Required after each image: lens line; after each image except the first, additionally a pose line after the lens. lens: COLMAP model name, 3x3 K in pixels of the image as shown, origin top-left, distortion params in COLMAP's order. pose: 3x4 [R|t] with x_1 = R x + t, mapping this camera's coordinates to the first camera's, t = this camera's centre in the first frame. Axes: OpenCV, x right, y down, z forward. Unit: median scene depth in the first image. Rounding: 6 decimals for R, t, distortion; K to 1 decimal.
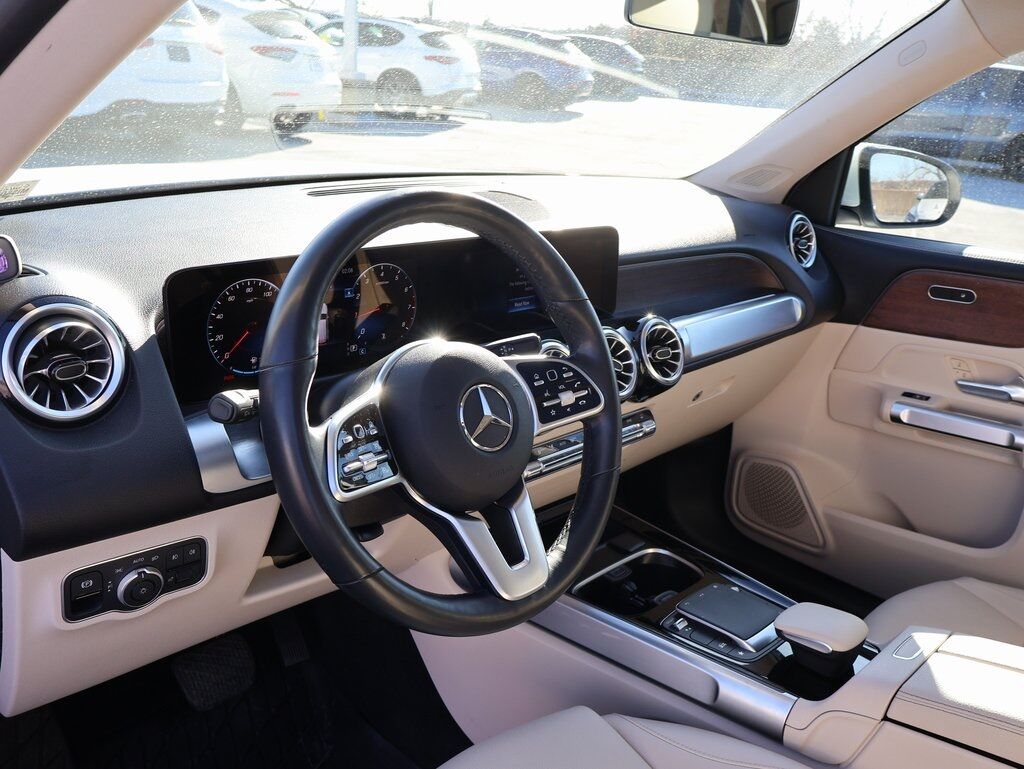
lens RADIAL K [[954.7, 0, 512.1], [0, 954.7, 384.4], [0, 0, 1]] dist [-0.001493, 0.000000]
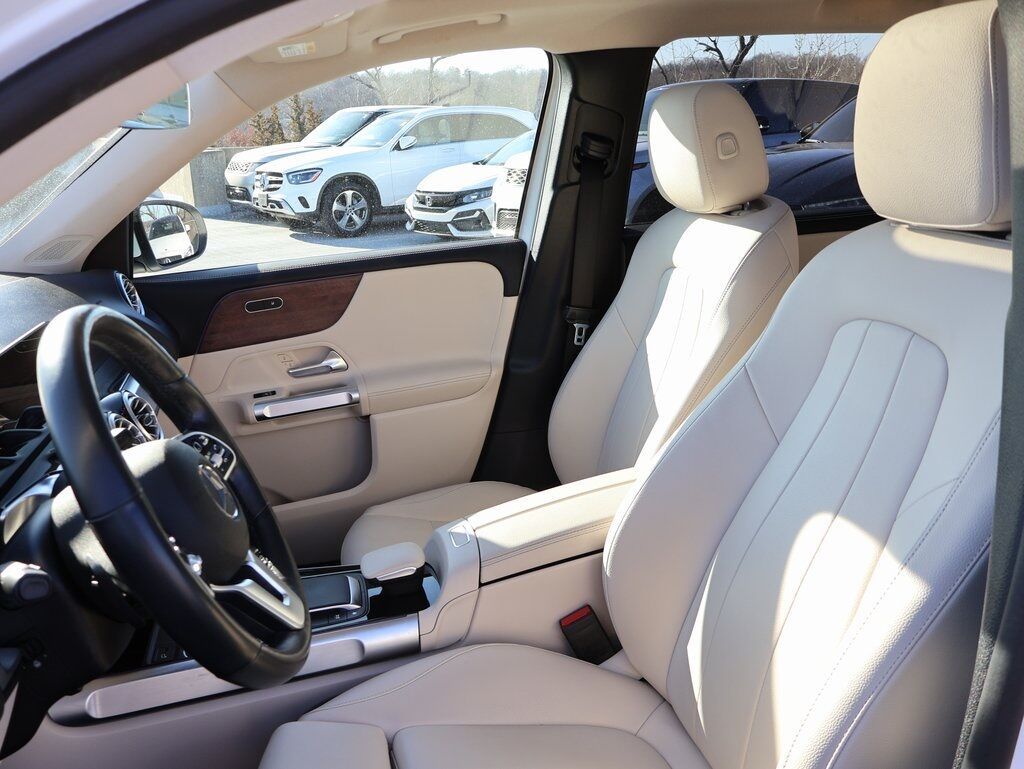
lens RADIAL K [[954.7, 0, 511.8], [0, 954.7, 384.6], [0, 0, 1]] dist [-0.001493, 0.000000]
pose [[0.560961, -0.327284, 0.760400, -0.317331], [0.354673, 0.924977, 0.136471, -0.054649], [-0.748017, 0.193139, 0.634955, 0.015584]]
